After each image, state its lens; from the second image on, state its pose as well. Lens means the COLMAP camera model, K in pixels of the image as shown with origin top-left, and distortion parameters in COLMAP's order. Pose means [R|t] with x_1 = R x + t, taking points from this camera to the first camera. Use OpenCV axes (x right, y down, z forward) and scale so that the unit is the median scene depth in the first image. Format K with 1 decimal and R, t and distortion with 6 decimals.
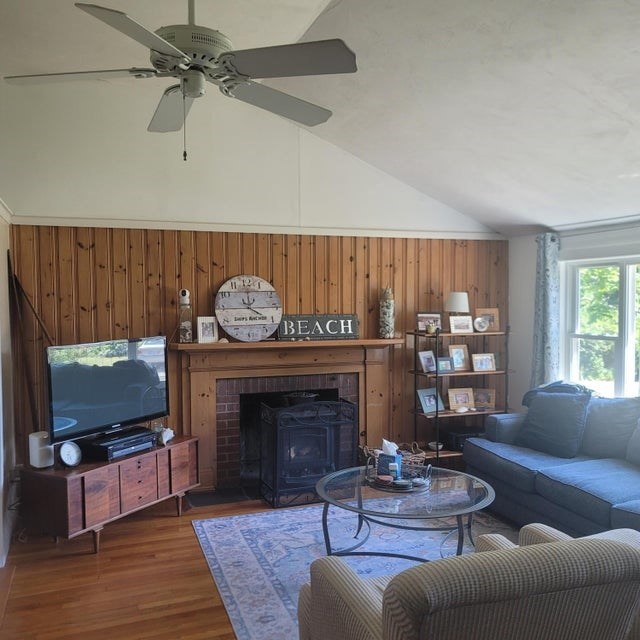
lens RADIAL K [[615.7, 0, 321.5], [0, 615.7, 300.9], [0, 0, 1]] dist [0.055879, -0.007467]
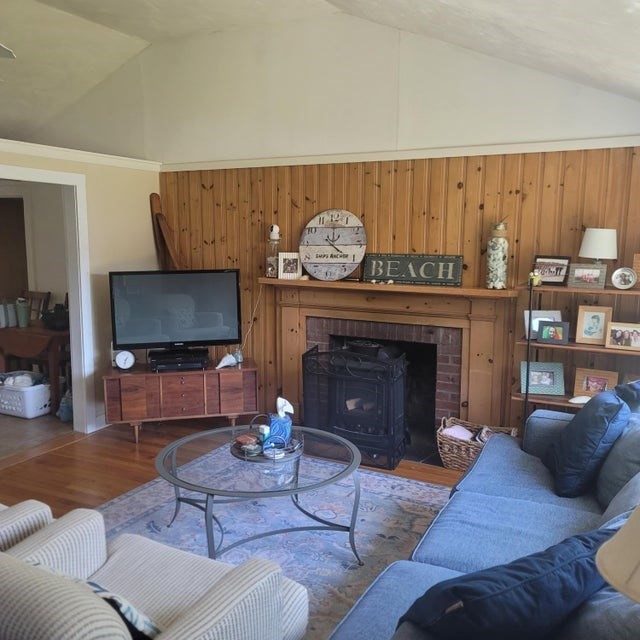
lens RADIAL K [[615.7, 0, 321.5], [0, 615.7, 300.9], [0, 0, 1]] dist [0.055879, -0.007467]
pose [[0.682539, 0.086335, -0.725732, 0.554694], [-0.013184, 0.994291, 0.105884, -0.002872], [0.730730, -0.062702, 0.679781, 0.343435]]
